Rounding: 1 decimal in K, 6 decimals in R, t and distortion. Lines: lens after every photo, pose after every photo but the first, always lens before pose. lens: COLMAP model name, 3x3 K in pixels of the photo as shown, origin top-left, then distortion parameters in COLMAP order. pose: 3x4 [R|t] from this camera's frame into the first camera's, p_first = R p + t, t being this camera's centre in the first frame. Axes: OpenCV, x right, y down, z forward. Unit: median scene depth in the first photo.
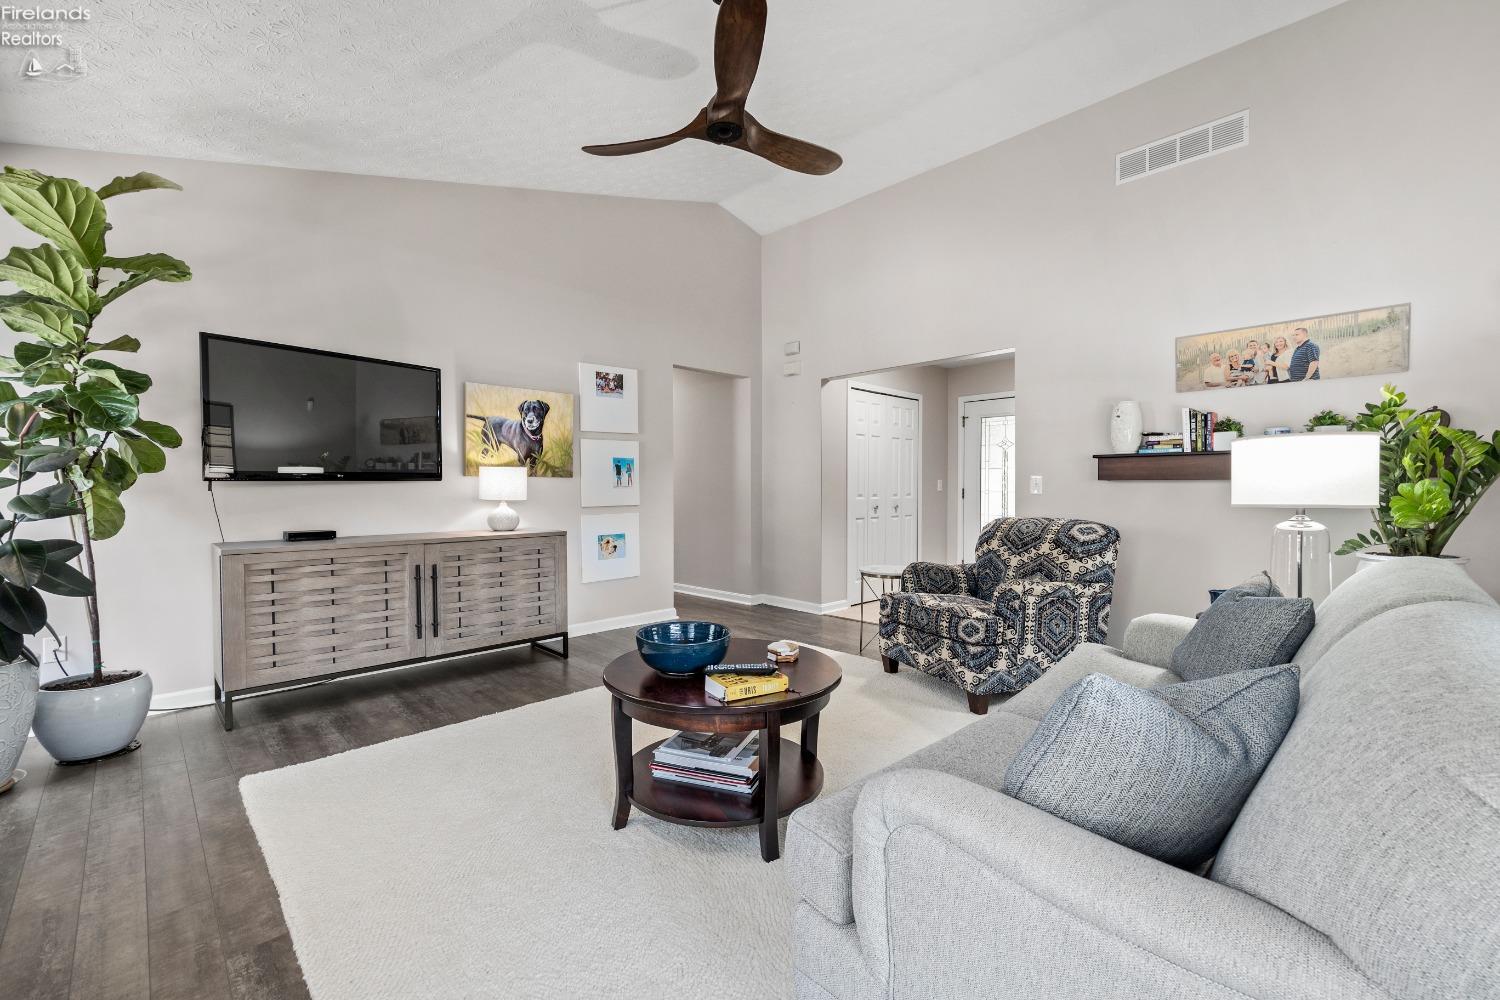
lens RADIAL K [[636.7, 0, 750.4], [0, 636.7, 494.8], [0, 0, 1]] dist [-0.002148, 0.000056]
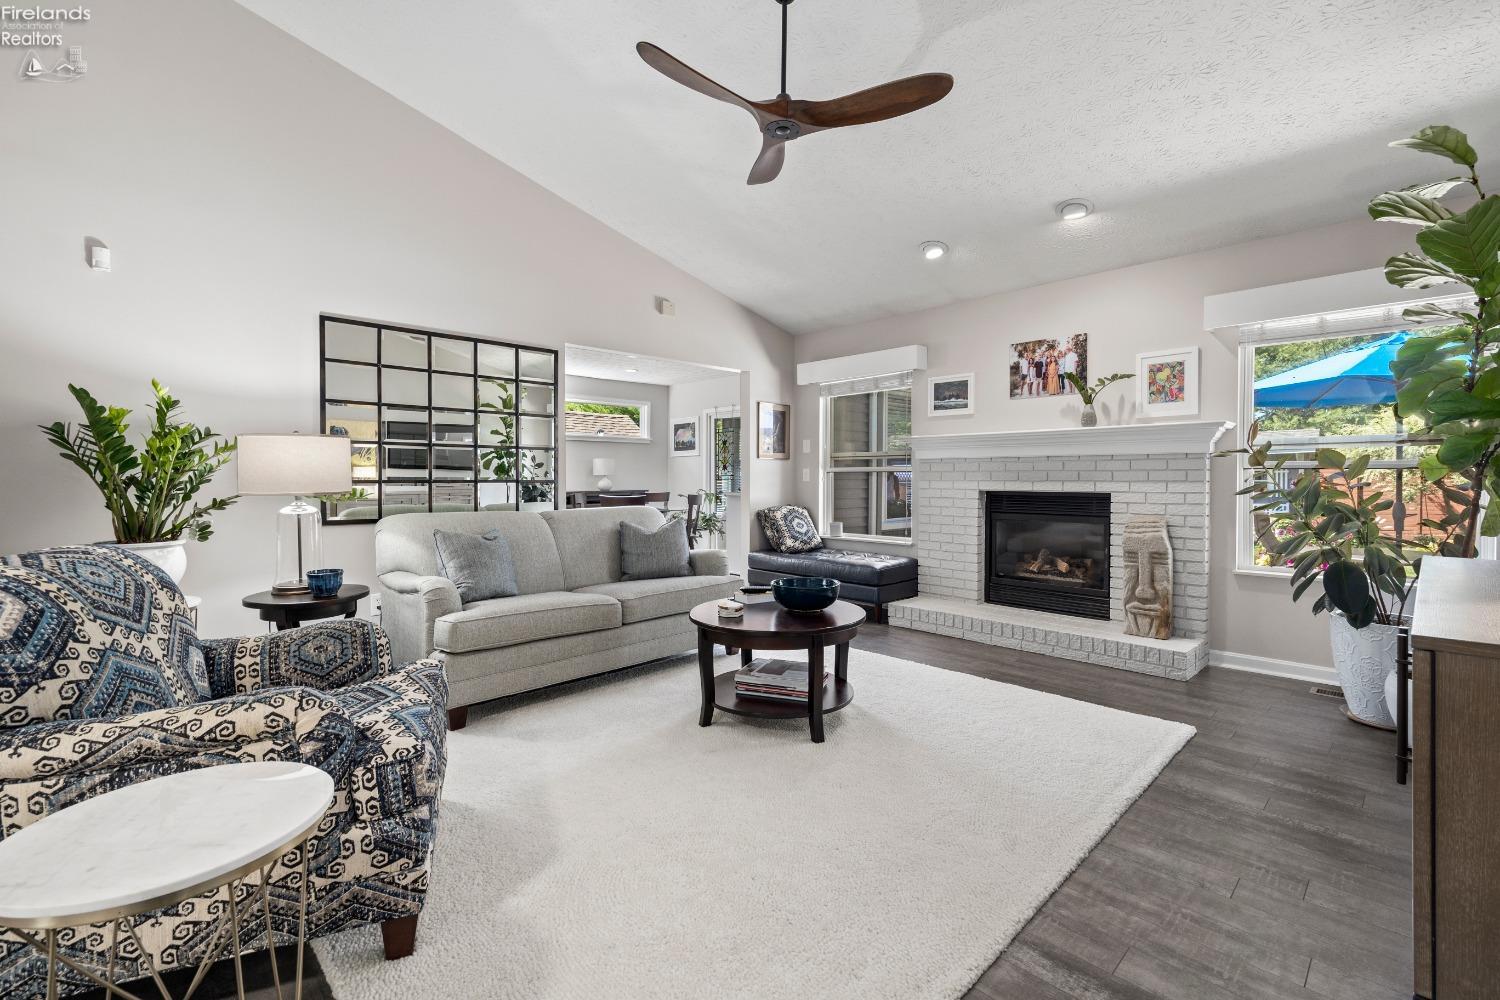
lens RADIAL K [[636.7, 0, 757.0], [0, 636.7, 489.6], [0, 0, 1]] dist [-0.002148, 0.000056]
pose [[-0.999942, 0.001197, -0.010701, 0.006457], [0.000886, 0.999579, 0.028991, -0.015632], [0.010731, 0.028980, -0.999522, 1.355134]]
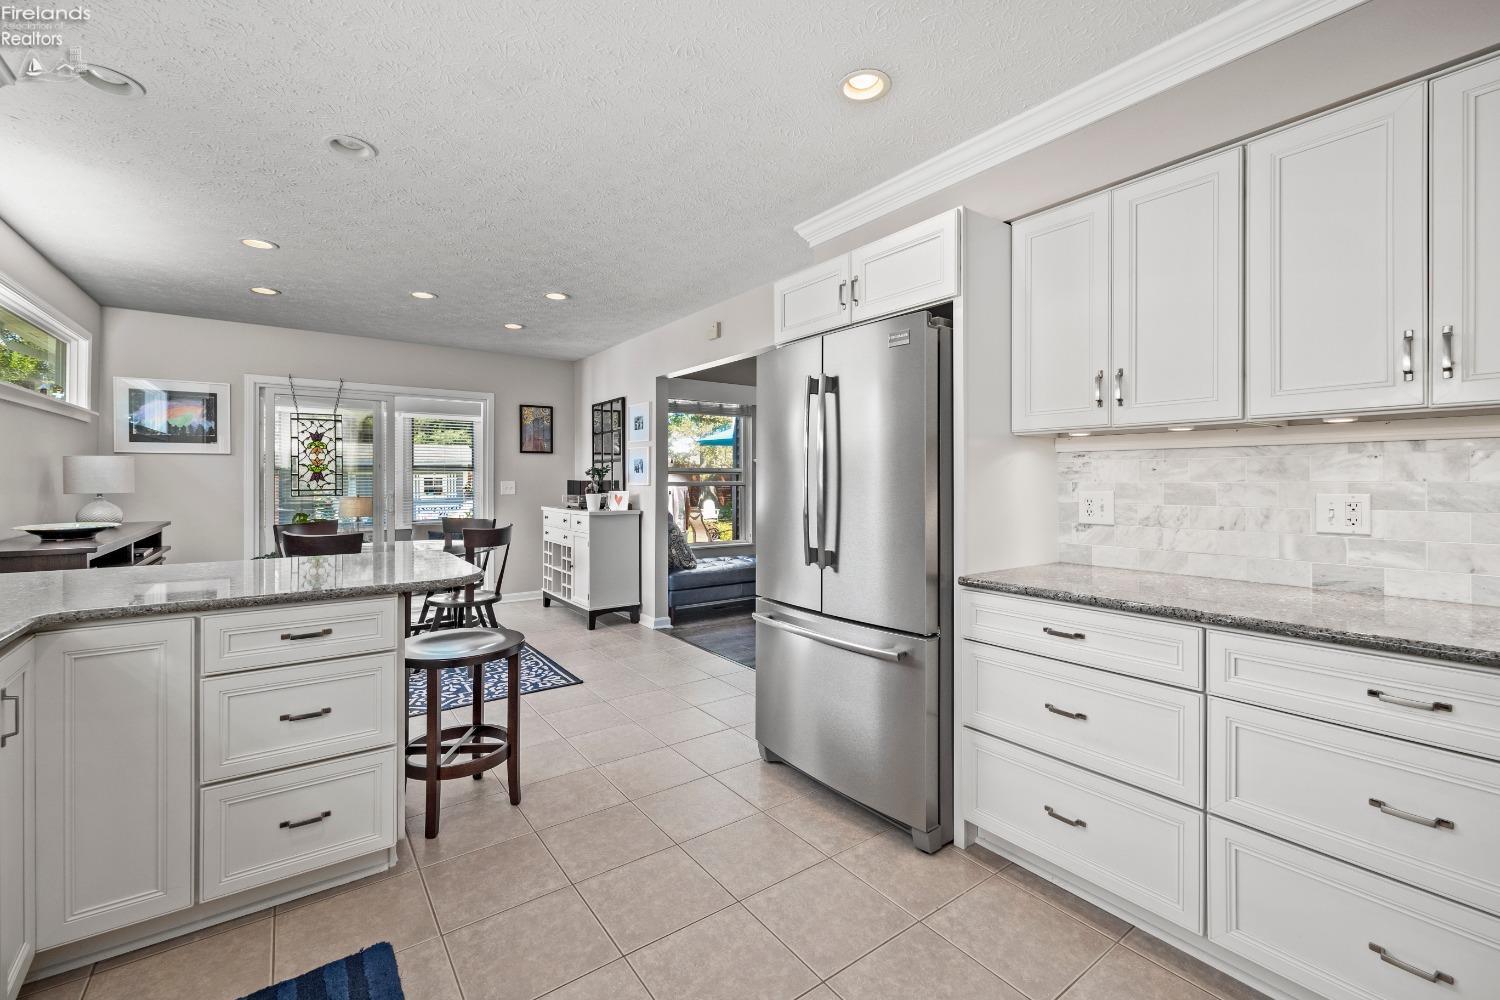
lens RADIAL K [[636.7, 0, 755.9], [0, 636.7, 477.1], [0, 0, 1]] dist [-0.002148, 0.000056]
pose [[-0.138410, 0.002196, -0.990373, 1.366199], [-0.009618, 0.999947, 0.003561, -0.041333], [0.990328, 0.010019, -0.138381, 0.237974]]
